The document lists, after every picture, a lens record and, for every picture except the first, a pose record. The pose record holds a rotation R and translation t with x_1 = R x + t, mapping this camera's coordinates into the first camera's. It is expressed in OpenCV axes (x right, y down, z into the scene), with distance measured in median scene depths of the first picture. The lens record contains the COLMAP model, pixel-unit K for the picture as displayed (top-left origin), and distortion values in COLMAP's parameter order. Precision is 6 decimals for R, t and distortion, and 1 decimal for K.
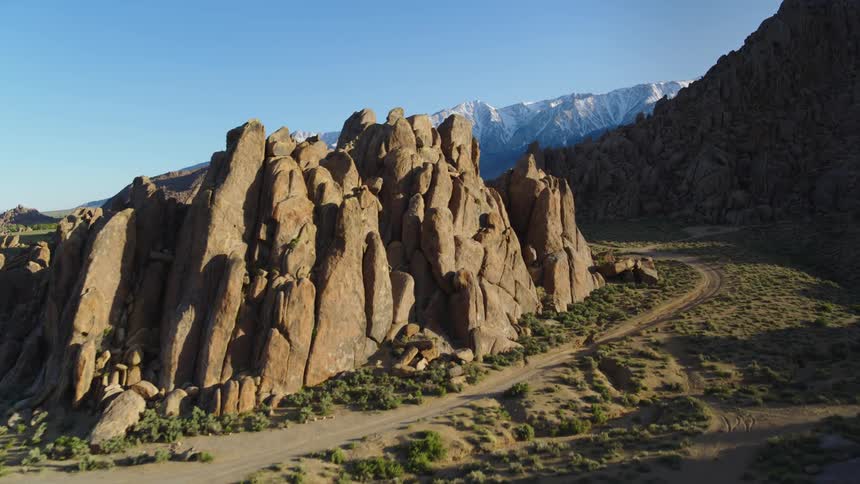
lens RADIAL K [[615.2, 0, 431.3], [0, 615.2, 246.6], [0, 0, 1]] dist [-0.110305, 0.069321]
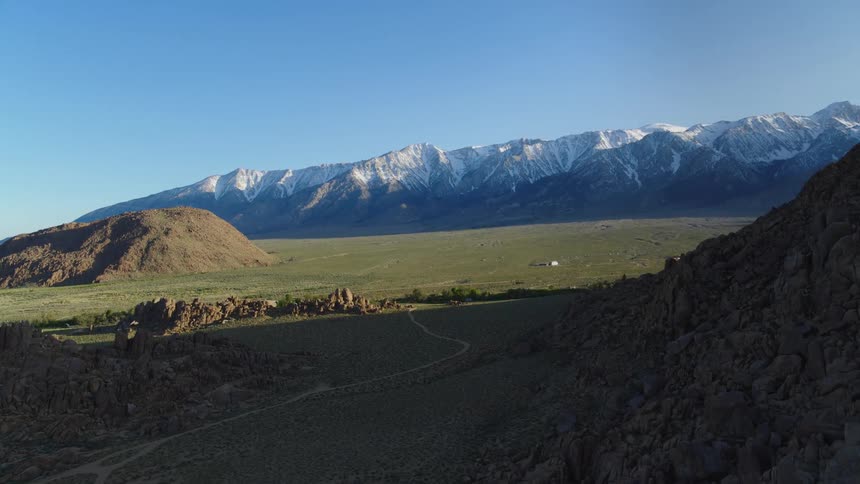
lens RADIAL K [[615.2, 0, 431.3], [0, 615.2, 246.6], [0, 0, 1]] dist [-0.110305, 0.069321]
pose [[0.995982, 0.018258, 0.087670, 0.064896], [-0.012623, 0.997844, -0.064402, -0.994011], [-0.088657, 0.063037, 0.994066, 2.906350]]
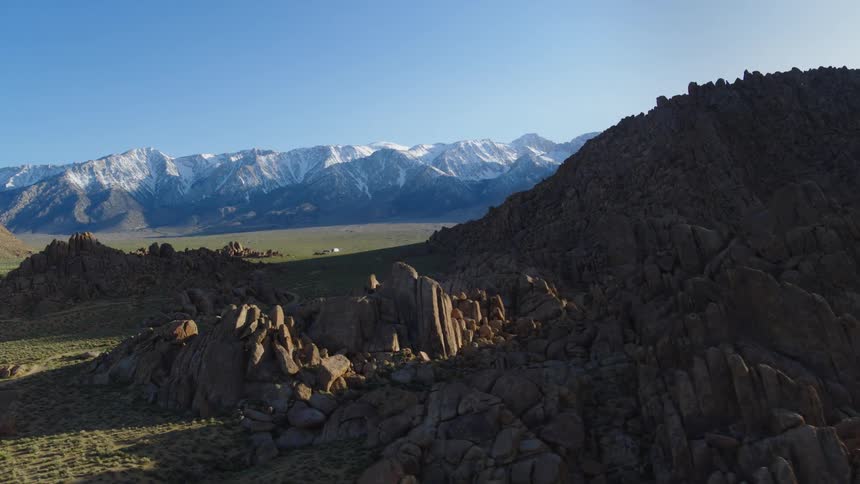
lens RADIAL K [[615.2, 0, 431.3], [0, 615.2, 246.6], [0, 0, 1]] dist [-0.110305, 0.069321]
pose [[0.861549, 0.020809, 0.507247, -2.027510], [0.025387, 0.996144, -0.083985, -0.195138], [-0.507039, 0.085235, 0.857698, 1.283298]]
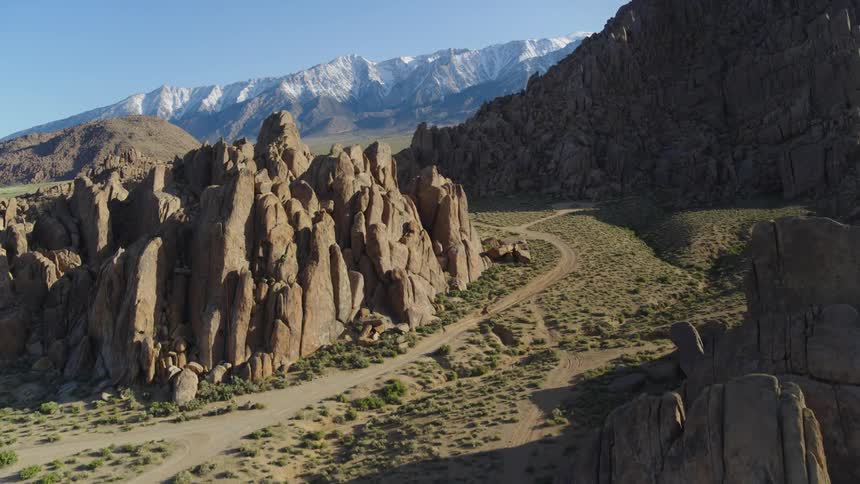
lens RADIAL K [[615.2, 0, 431.3], [0, 615.2, 246.6], [0, 0, 1]] dist [-0.110305, 0.069321]
pose [[0.980965, -0.039166, 0.190194, -0.135336], [0.025350, 0.996896, 0.074540, -0.111376], [-0.192523, -0.068300, 0.978913, -0.390968]]
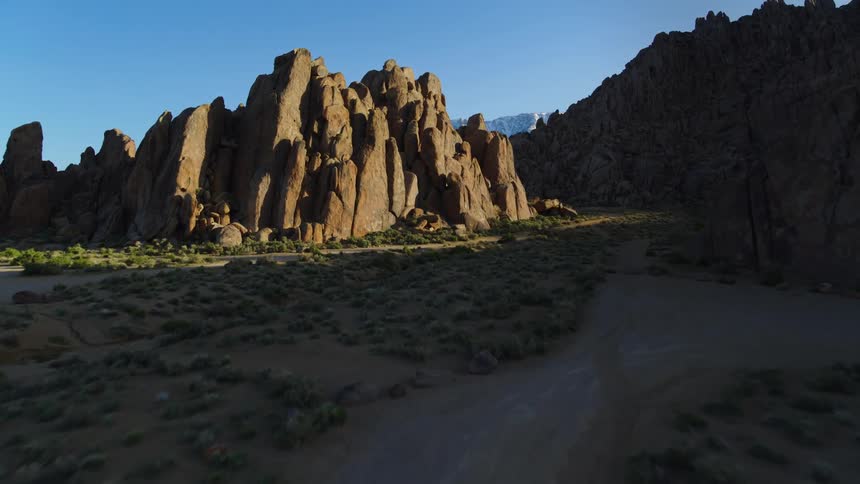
lens RADIAL K [[615.2, 0, 431.3], [0, 615.2, 246.6], [0, 0, 1]] dist [-0.110305, 0.069321]
pose [[0.982475, 0.021723, 0.185125, -0.230871], [-0.015343, 0.999240, -0.035826, 0.239261], [-0.185763, 0.032357, 0.982062, -0.288482]]
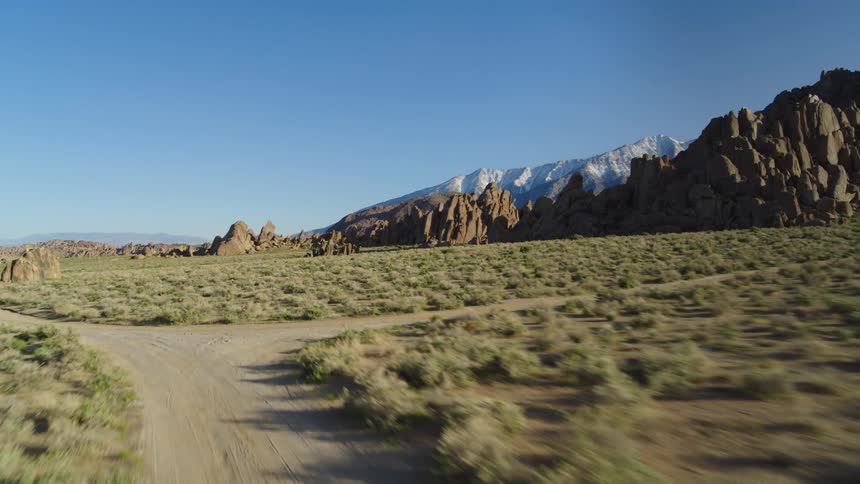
lens RADIAL K [[615.2, 0, 431.3], [0, 615.2, 246.6], [0, 0, 1]] dist [-0.110305, 0.069321]
pose [[0.956448, 0.012527, -0.291635, 0.926856], [-0.029176, 0.998178, -0.052810, 0.461005], [0.290443, 0.059019, 0.955071, -3.596051]]
